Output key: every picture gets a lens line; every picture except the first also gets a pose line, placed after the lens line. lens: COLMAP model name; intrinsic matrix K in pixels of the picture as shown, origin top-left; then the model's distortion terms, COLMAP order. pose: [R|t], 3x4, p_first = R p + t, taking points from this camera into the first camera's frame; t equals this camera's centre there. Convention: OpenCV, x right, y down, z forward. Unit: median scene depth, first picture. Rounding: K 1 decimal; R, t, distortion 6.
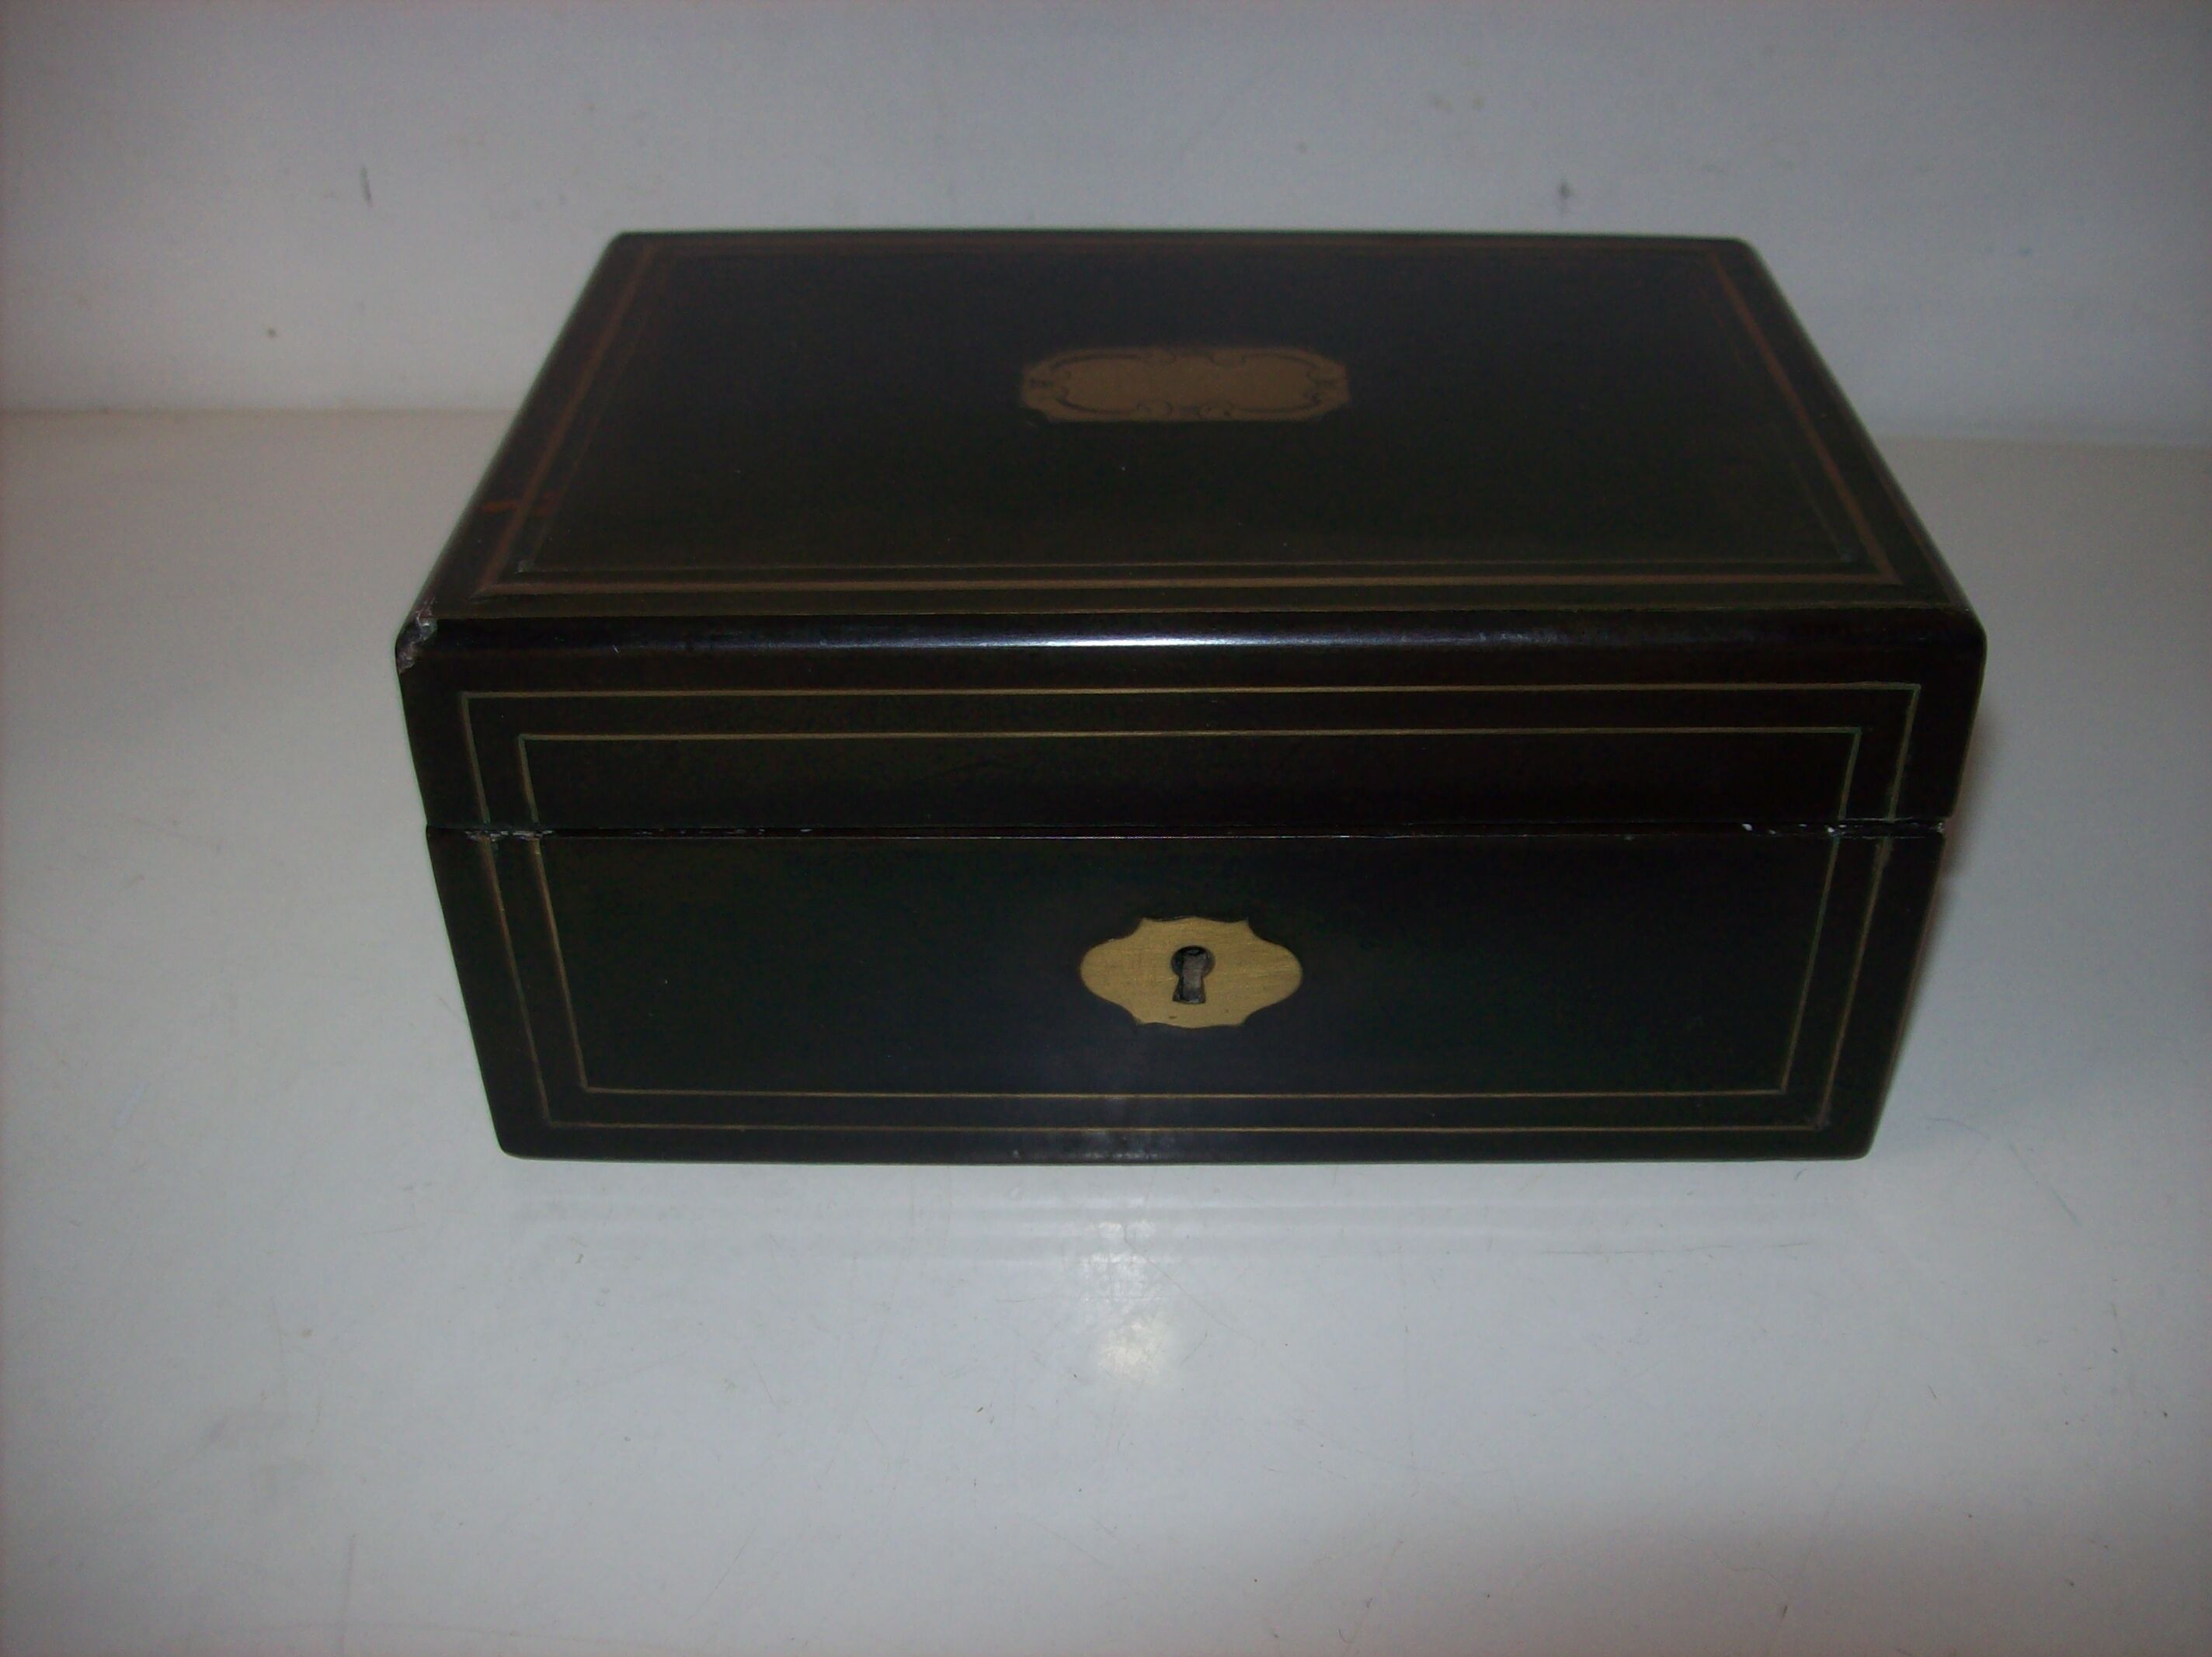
lens RADIAL K [[2065.9, 0, 1154.3], [0, 2065.9, 818.3], [0, 0, 1]] dist [-0.111114, 0.000000]
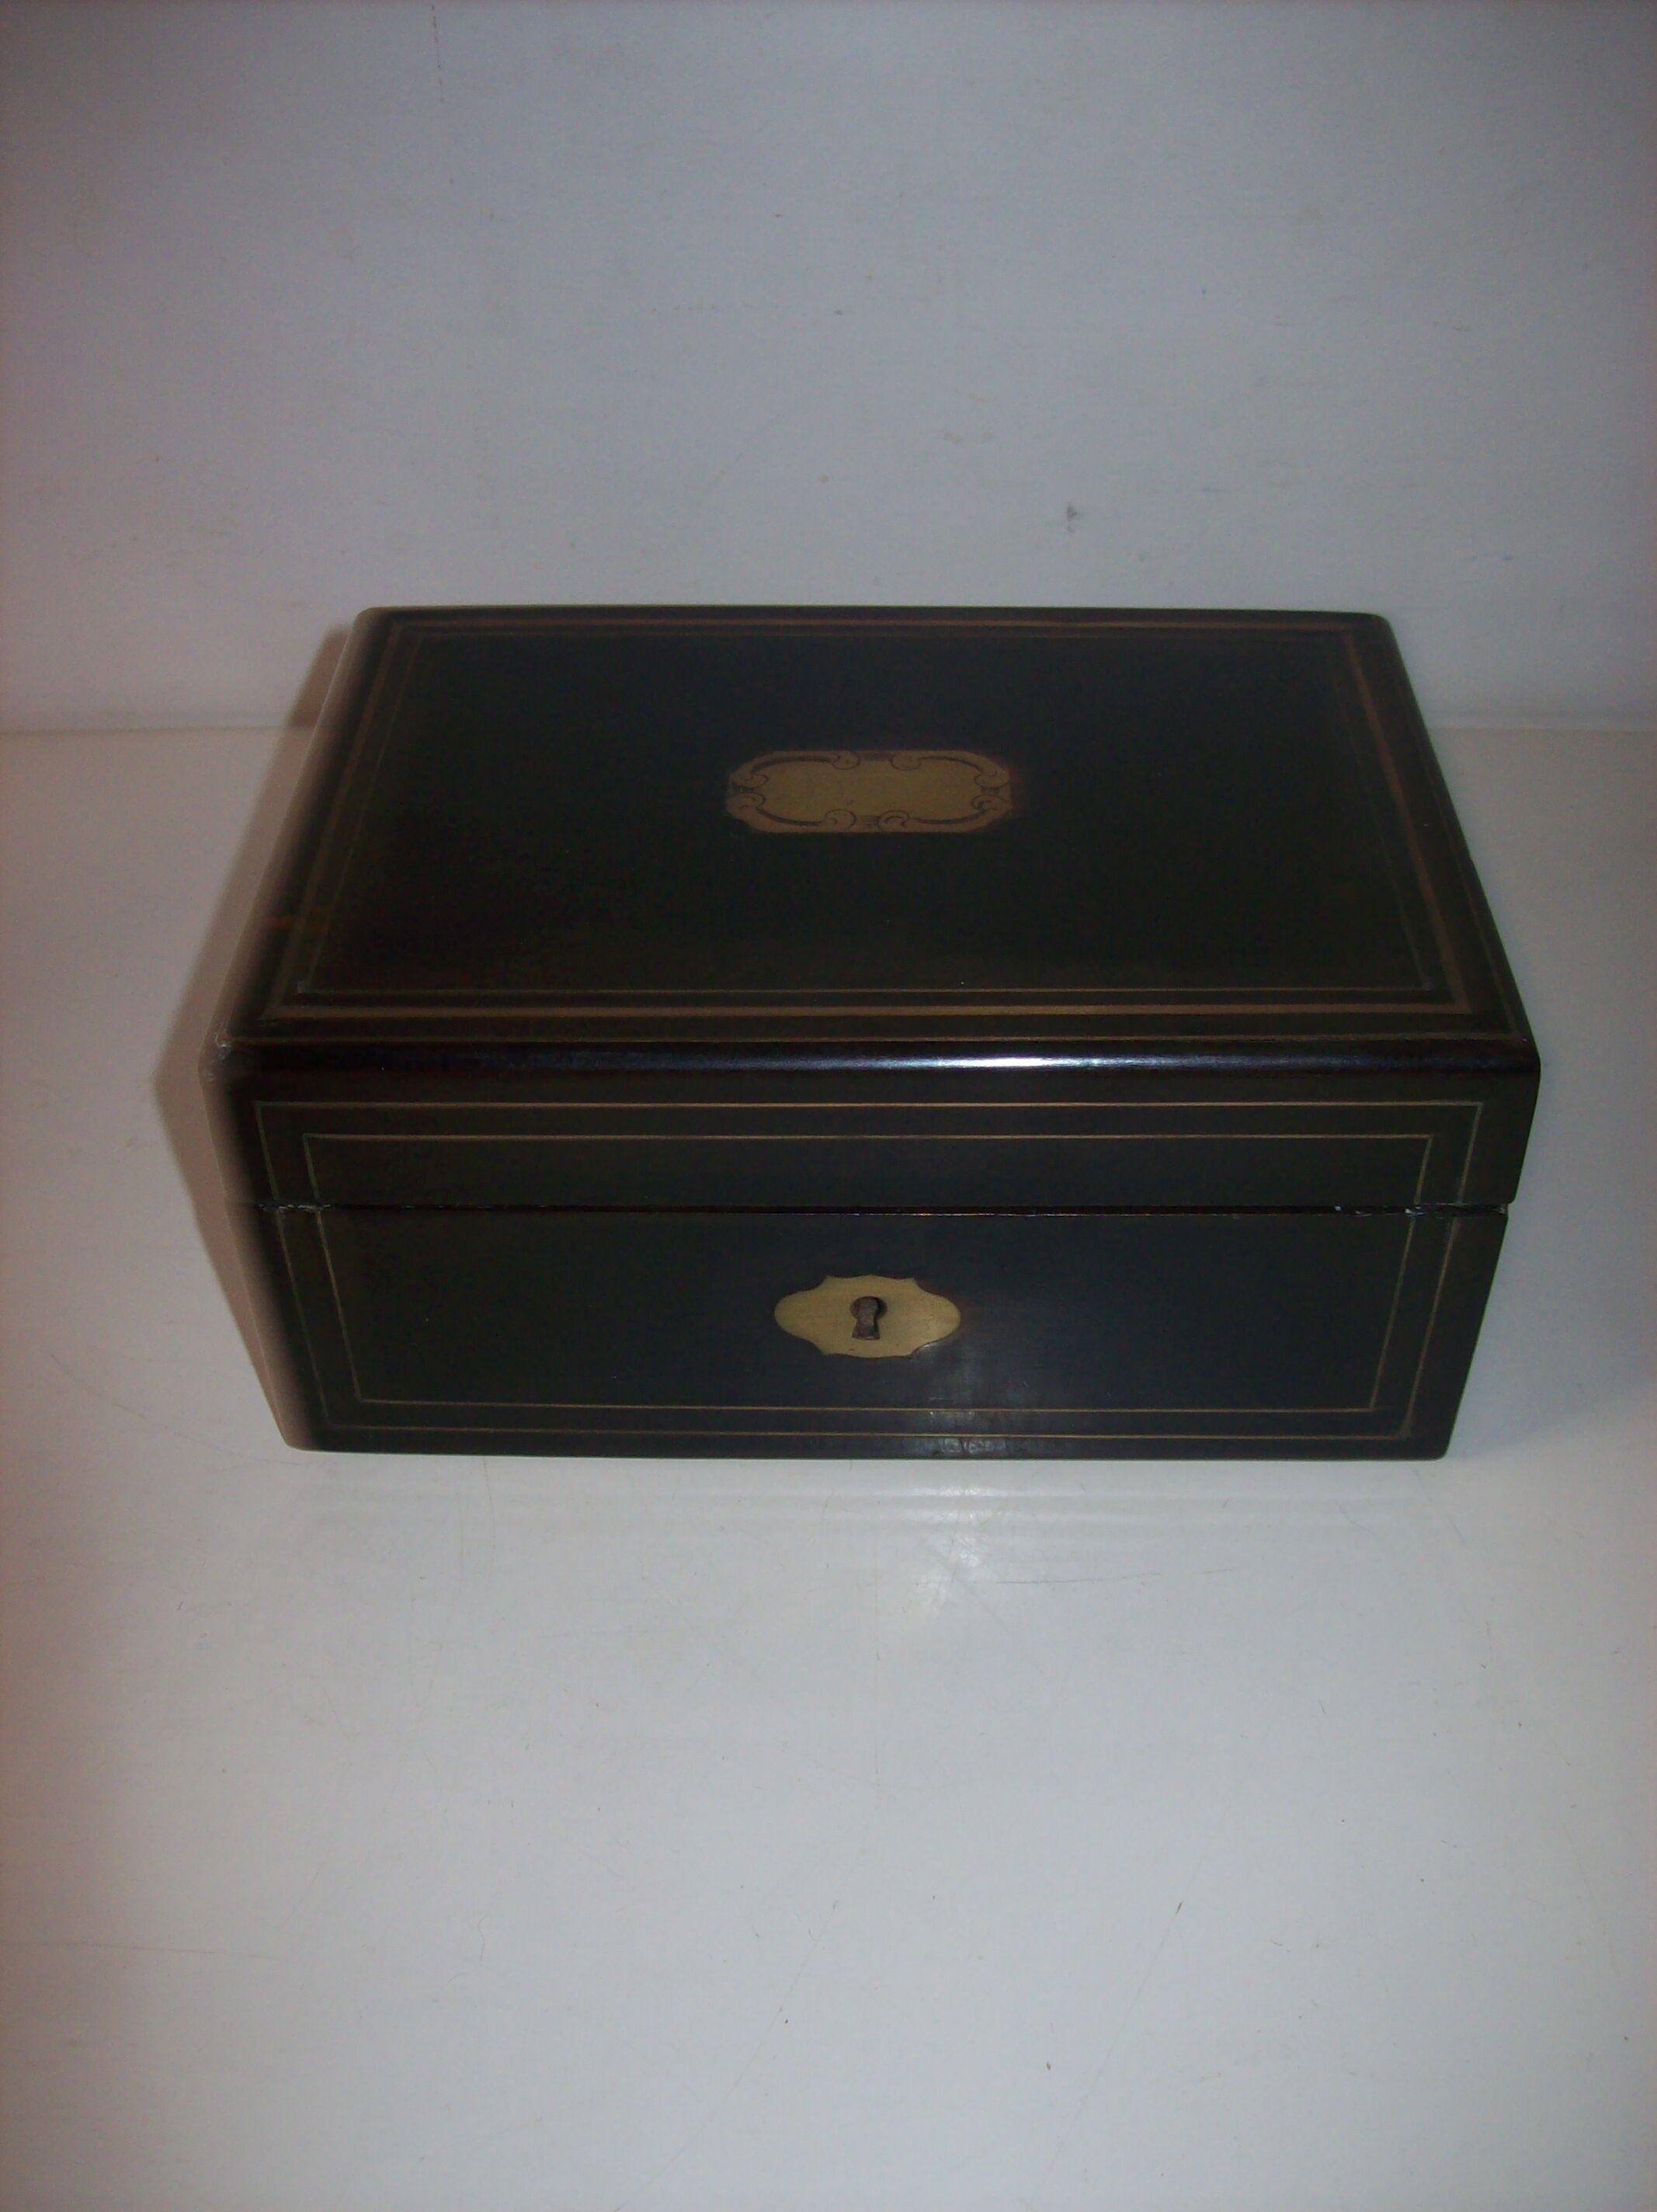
lens RADIAL K [[2065.9, 0, 832.8], [0, 2065.9, 1108.8], [0, 0, 1]] dist [-0.111114, 0.000000]
pose [[0.999820, 0.004539, -0.018395, 0.018802], [-0.002680, 0.994998, 0.099855, -0.165148], [0.018756, -0.099787, 0.994832, -0.173098]]
